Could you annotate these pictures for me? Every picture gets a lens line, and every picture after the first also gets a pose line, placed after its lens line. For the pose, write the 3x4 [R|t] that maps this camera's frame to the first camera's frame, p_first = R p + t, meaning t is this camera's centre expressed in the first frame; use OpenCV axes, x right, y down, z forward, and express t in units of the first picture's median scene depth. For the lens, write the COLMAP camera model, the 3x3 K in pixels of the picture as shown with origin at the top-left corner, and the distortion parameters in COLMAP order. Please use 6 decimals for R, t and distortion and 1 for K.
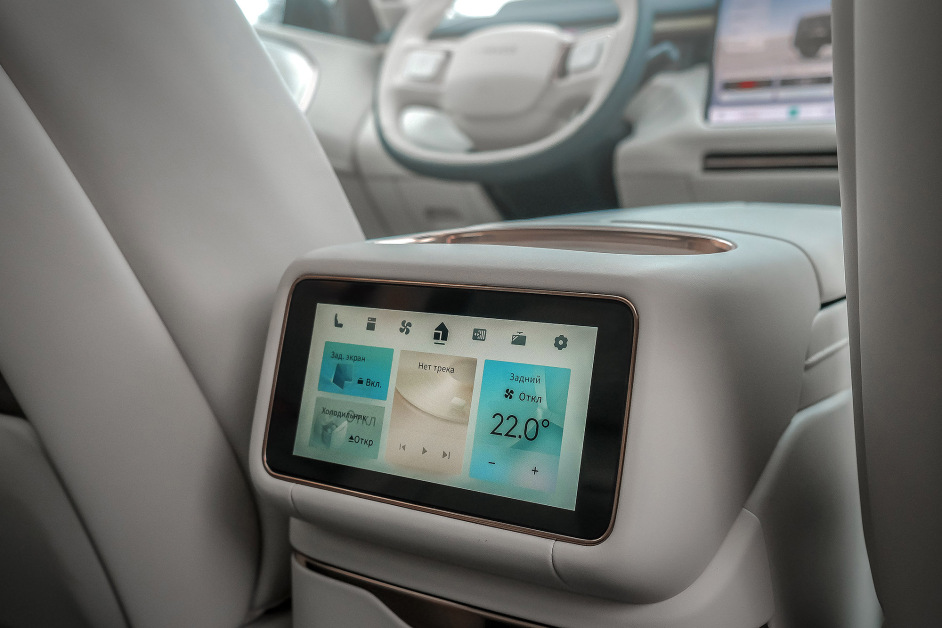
lens RADIAL K [[869.6, 0, 471.0], [0, 869.6, 314.0], [0, 0, 1]] dist [0.004536, 0.003787]
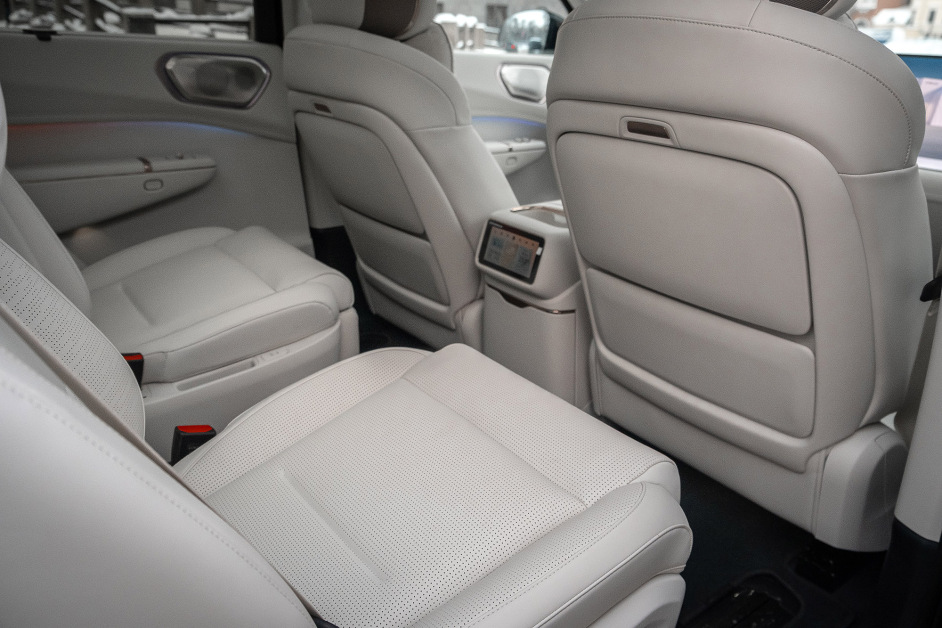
lens RADIAL K [[755.1, 0, 471.0], [0, 755.1, 314.0], [0, 0, 1]] dist [0.003851, -0.002019]
pose [[0.929131, 0.167238, -0.329769, 1.077816], [-0.083571, 0.963771, 0.253302, -0.551839], [0.360183, -0.207791, 0.909445, -2.649528]]
